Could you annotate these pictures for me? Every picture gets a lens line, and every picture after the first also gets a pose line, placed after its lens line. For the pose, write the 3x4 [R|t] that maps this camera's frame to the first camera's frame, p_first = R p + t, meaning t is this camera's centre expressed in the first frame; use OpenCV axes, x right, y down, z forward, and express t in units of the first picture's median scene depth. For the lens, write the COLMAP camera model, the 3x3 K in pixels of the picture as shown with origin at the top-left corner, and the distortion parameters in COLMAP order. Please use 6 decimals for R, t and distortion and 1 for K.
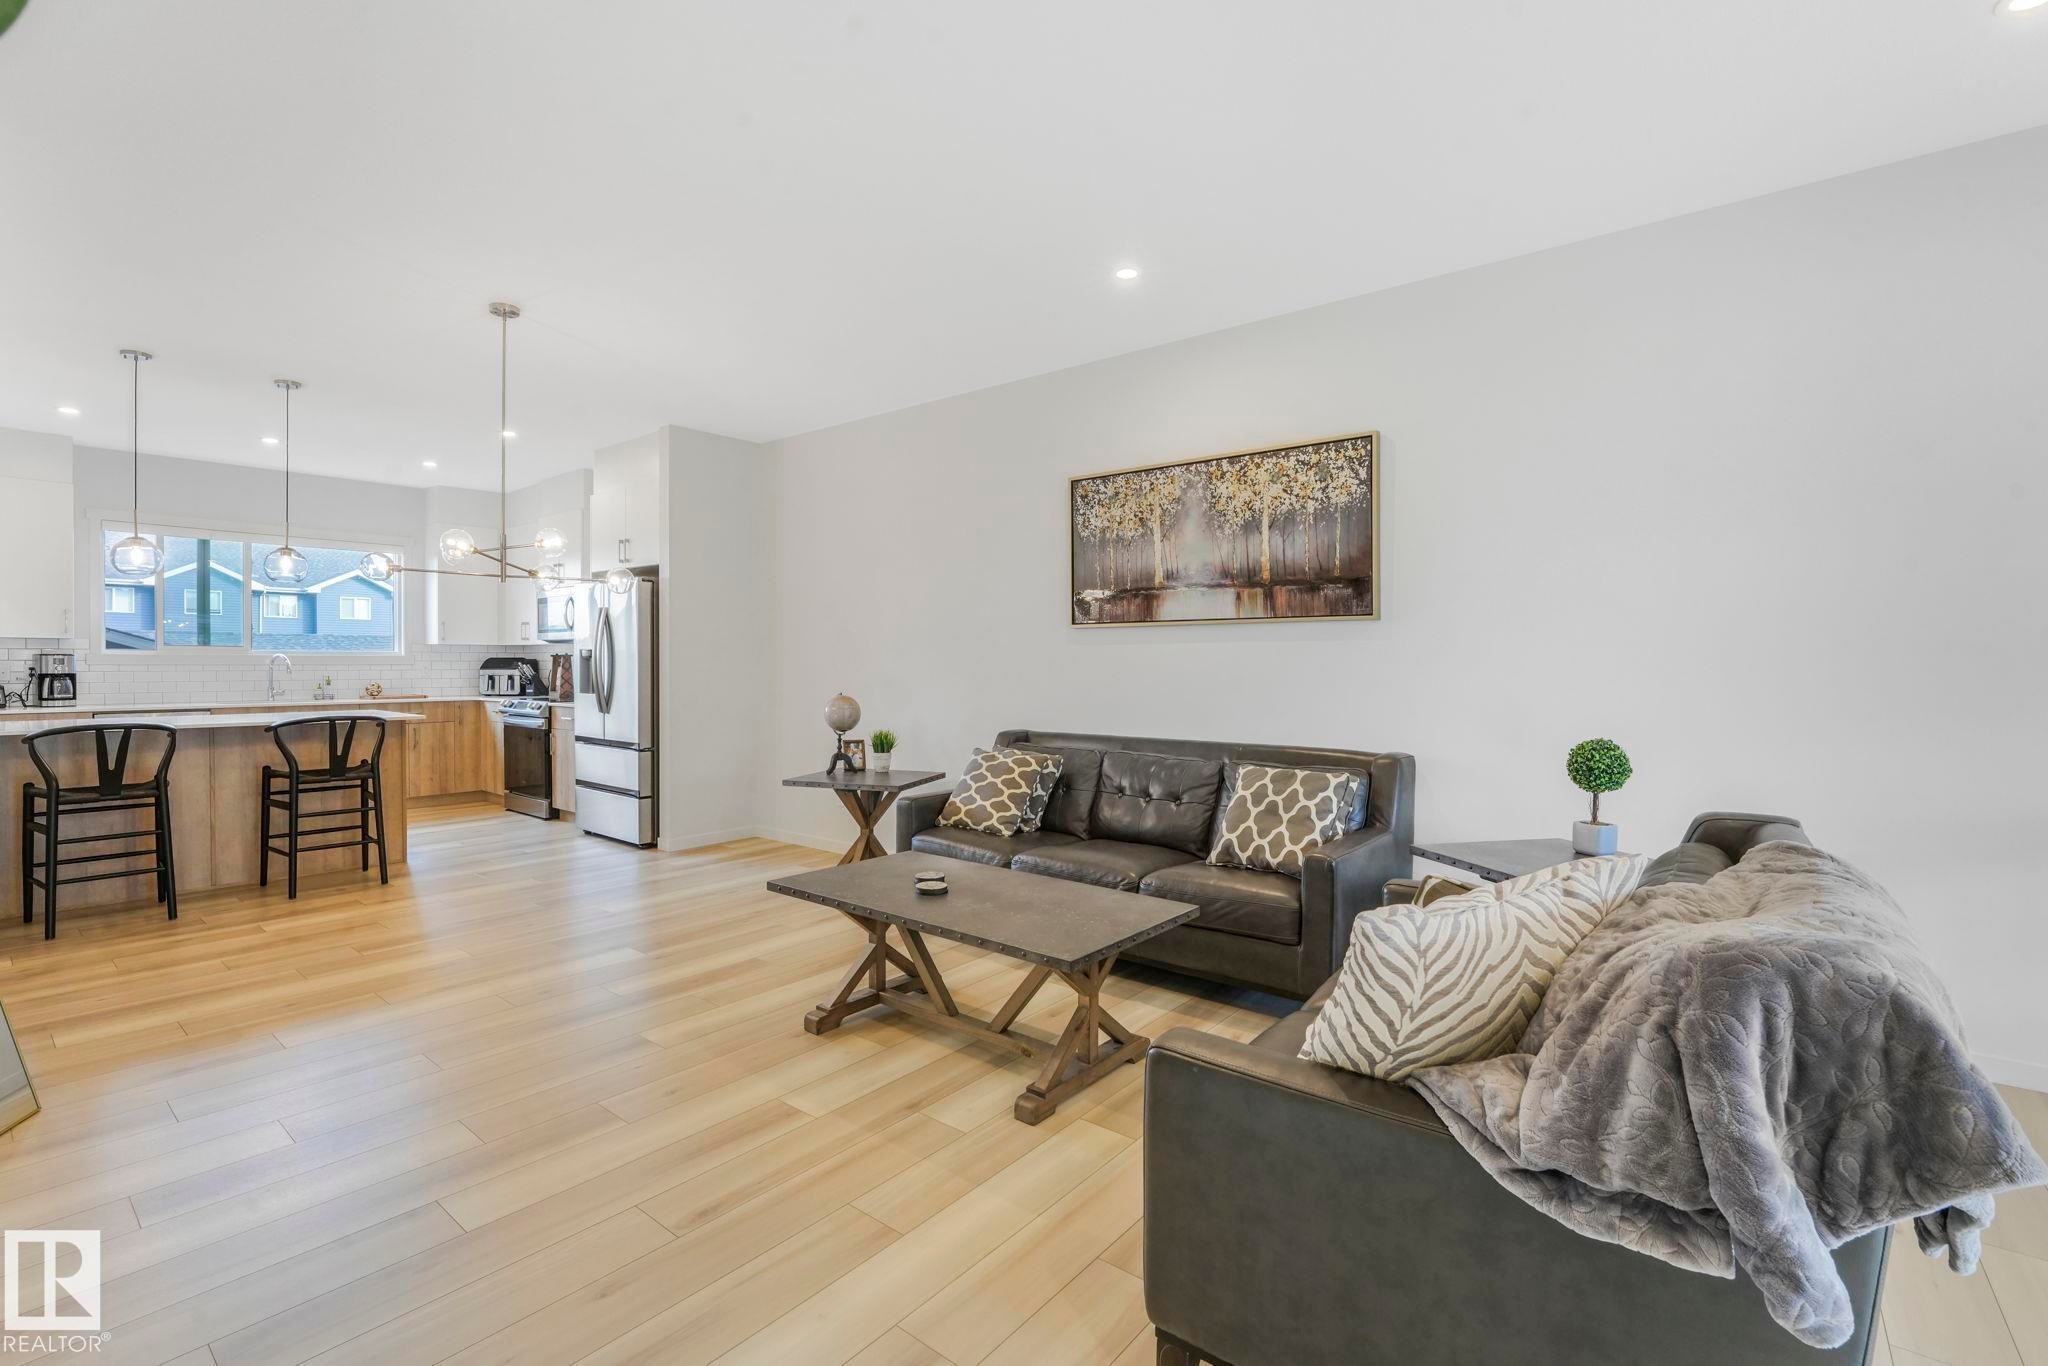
lens RADIAL K [[902.8, 0, 1024.0], [0, 902.8, 683.0], [0, 0, 1]] dist [-0.030250, 0.000088]
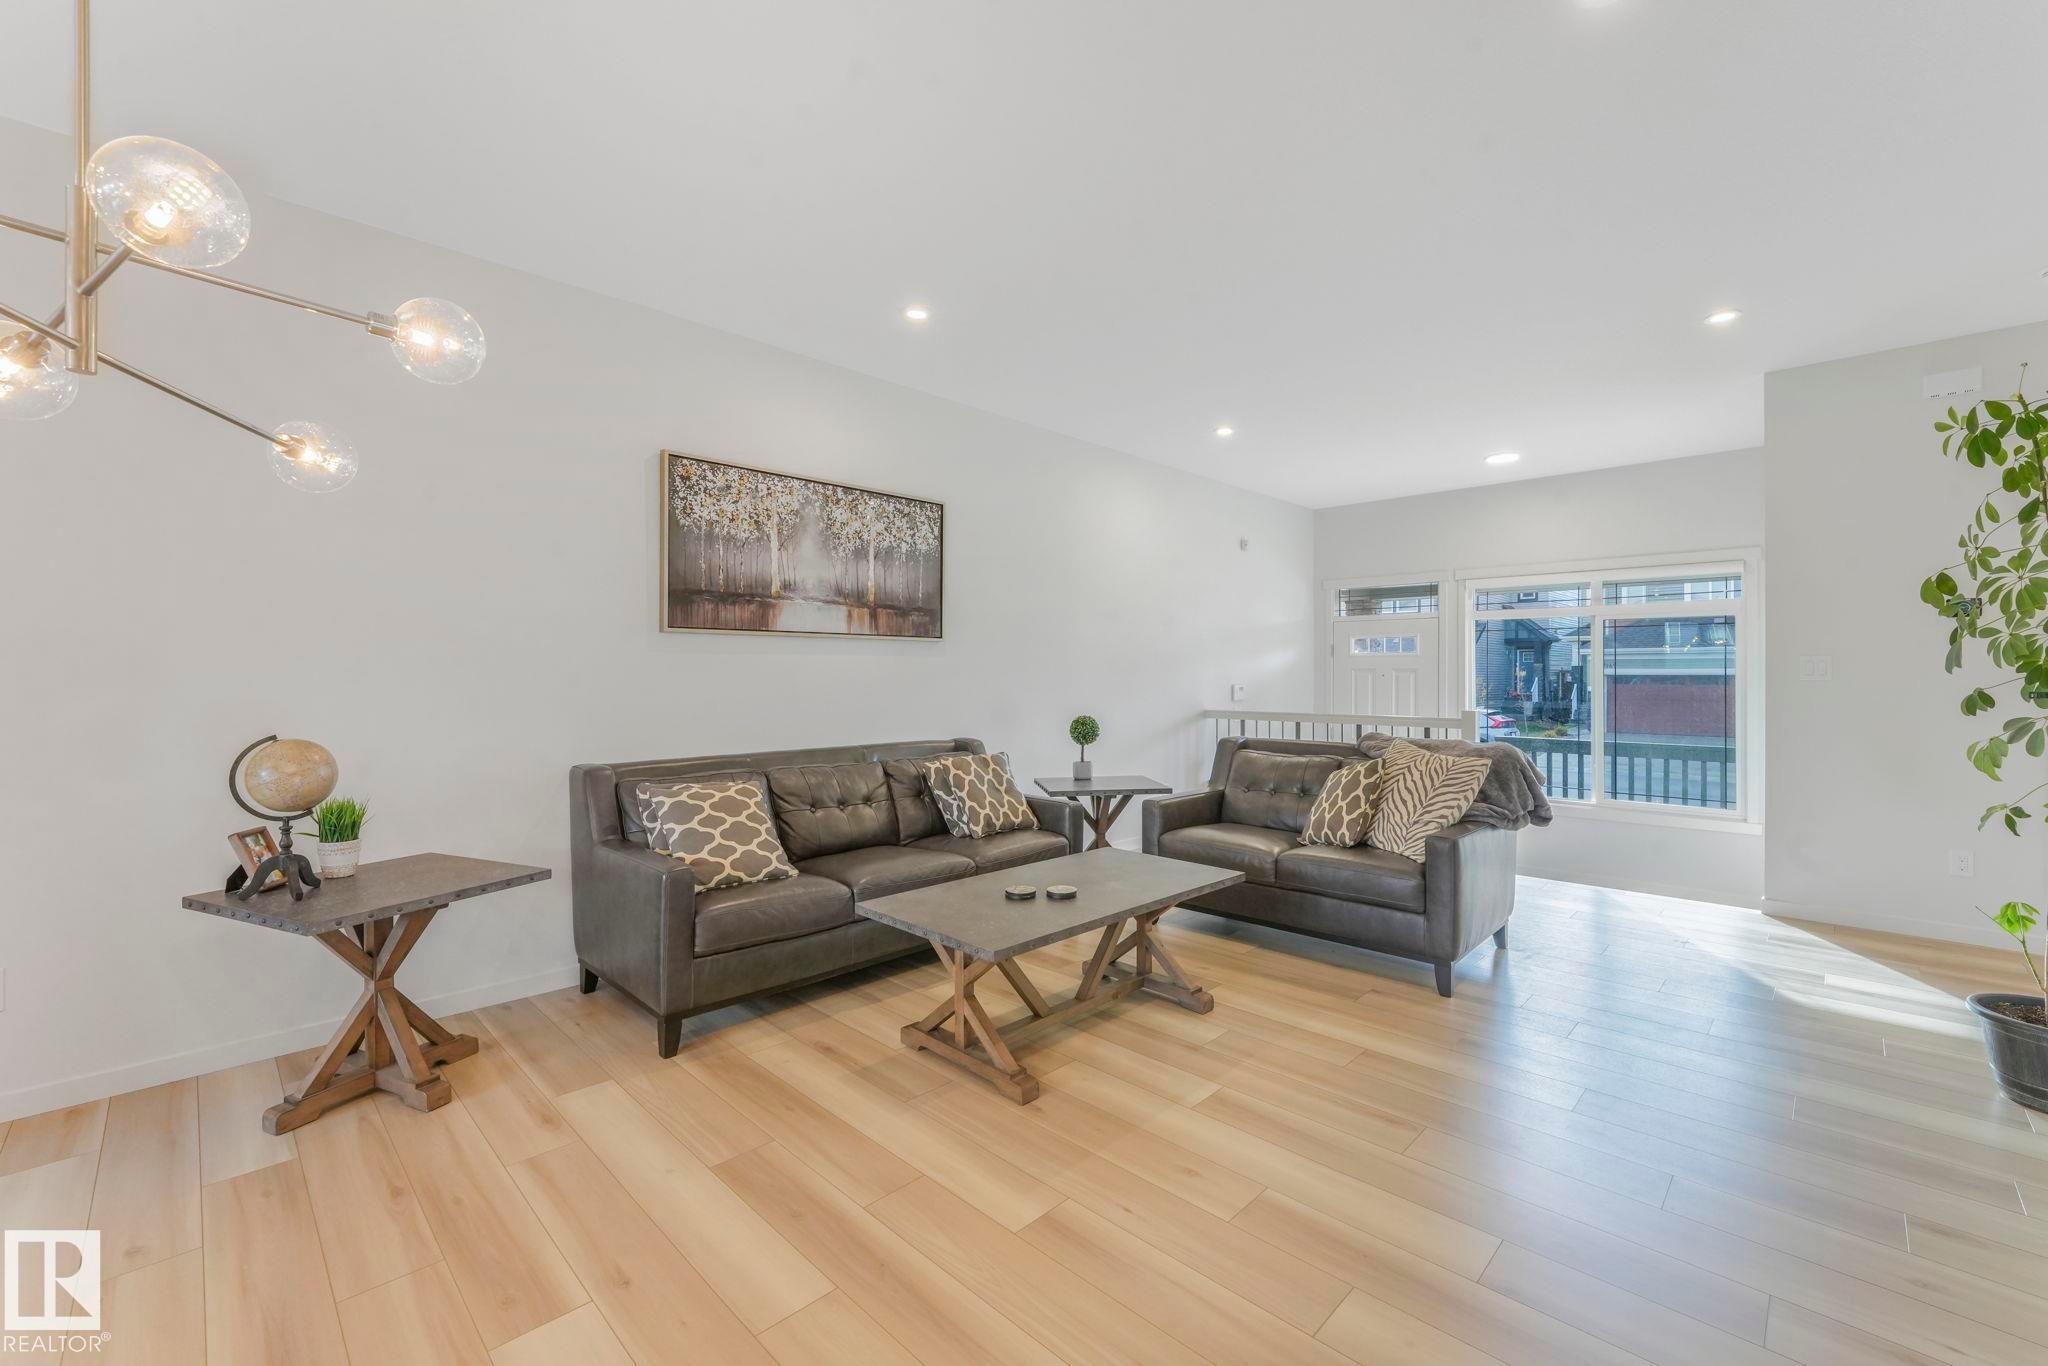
lens RADIAL K [[849.6, 0, 1023.6], [0, 849.6, 674.2], [0, 0, 1]] dist [-0.000119, 0.000335]
pose [[0.094956, -0.004519, 0.995471, -0.686884], [0.020424, 0.999788, 0.002590, -0.017472], [-0.995272, 0.020086, 0.095028, 0.600283]]
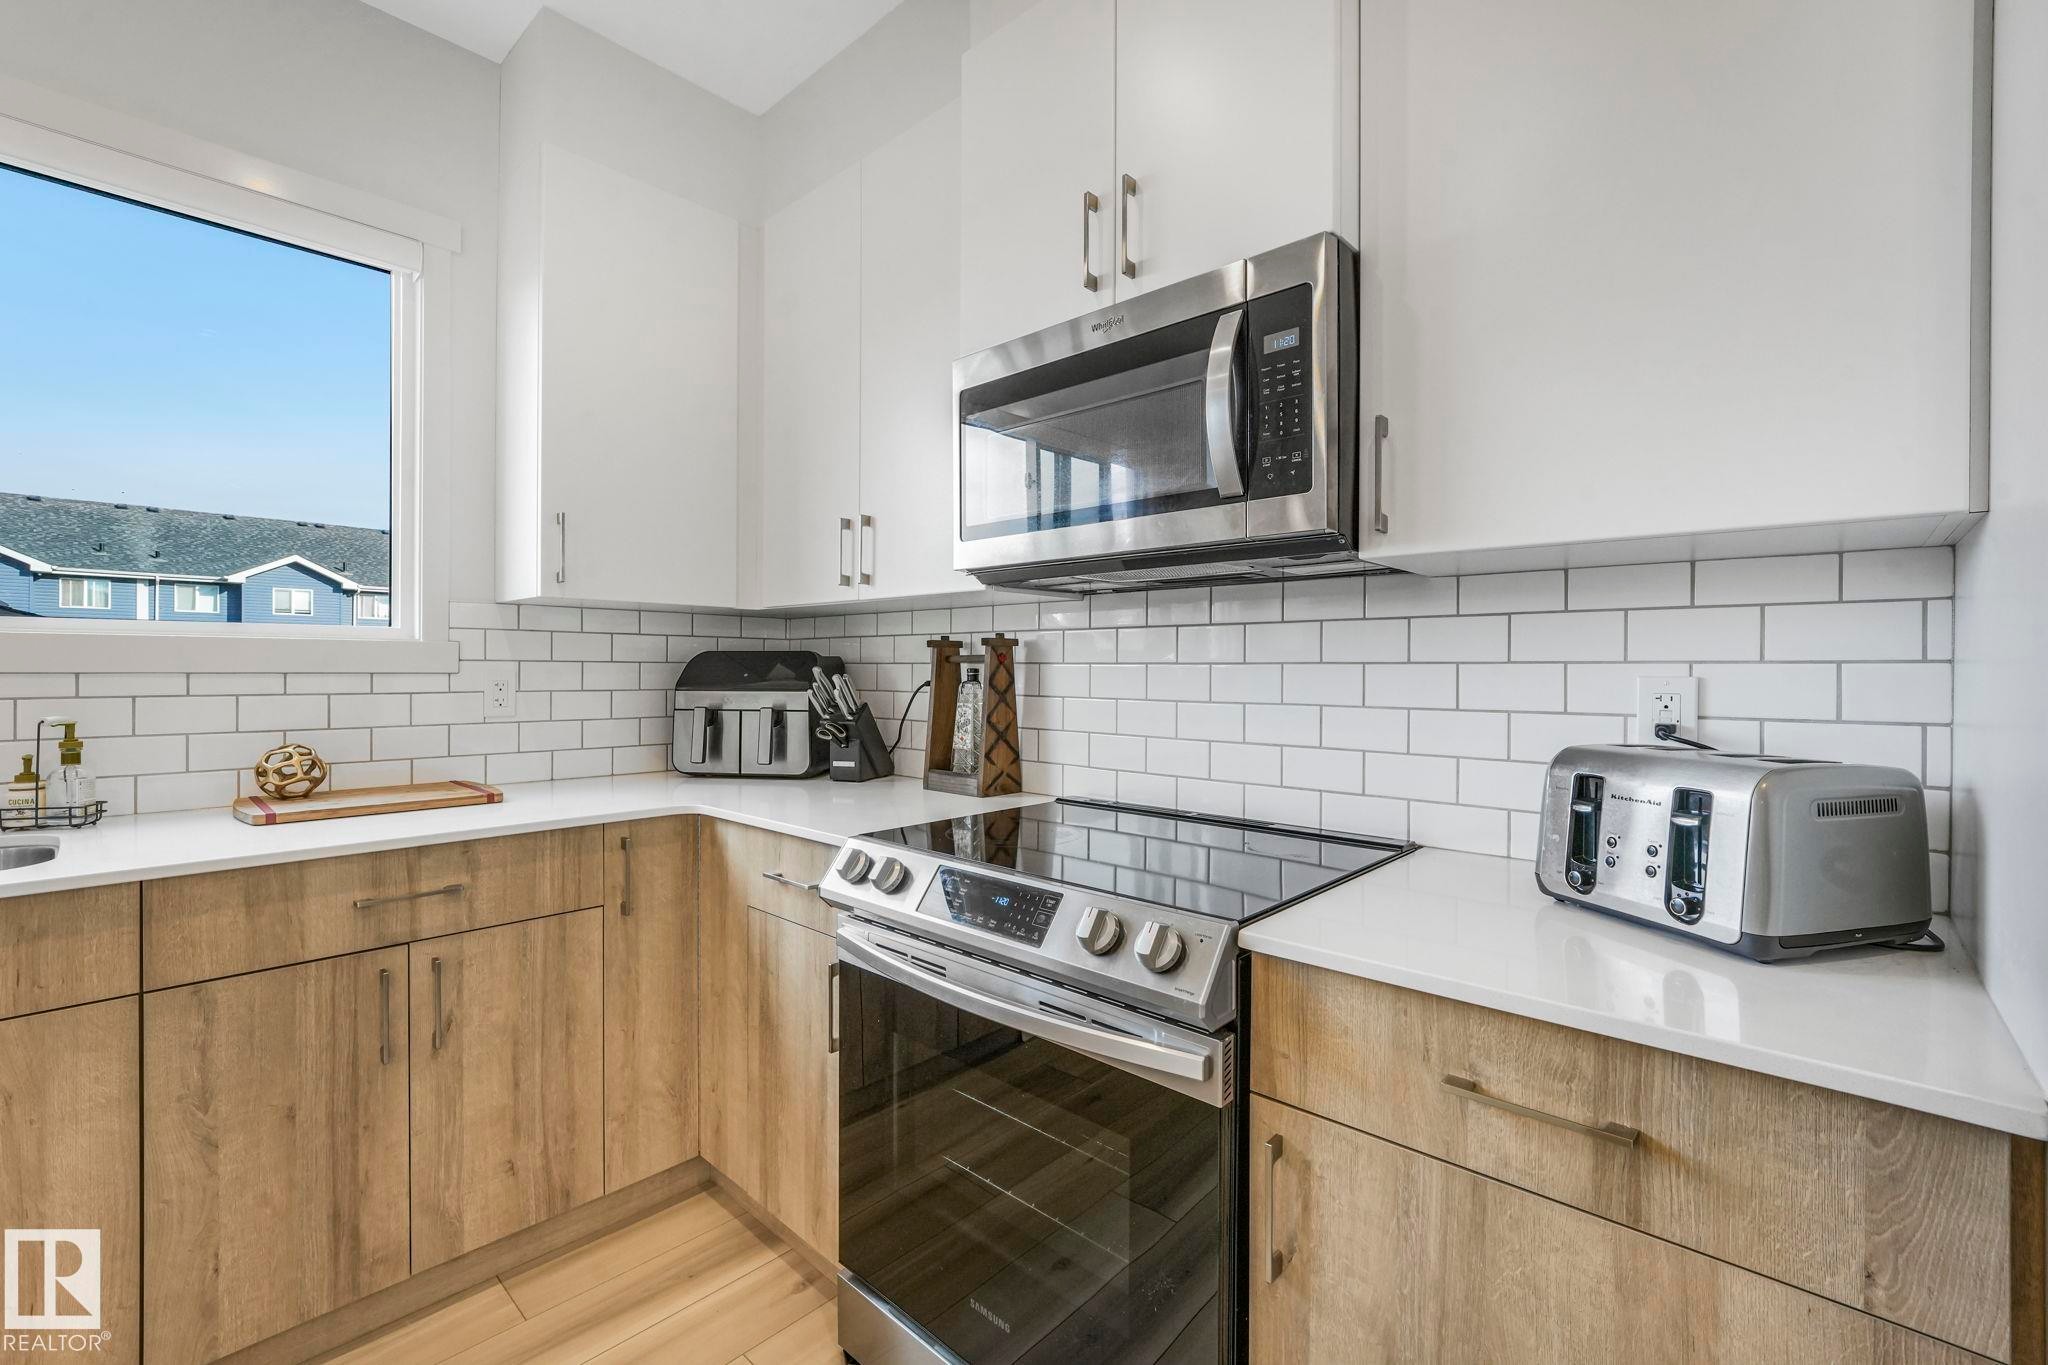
lens RADIAL K [[869.5, 0, 1022.6], [0, 869.5, 669.7], [0, 0, 1]] dist [-0.013053, 0.000768]
pose [[0.997703, 0.002316, -0.067698, -0.847416], [-0.003742, 0.999774, -0.020946, -0.029145], [0.067634, 0.021151, 0.997486, 1.282642]]
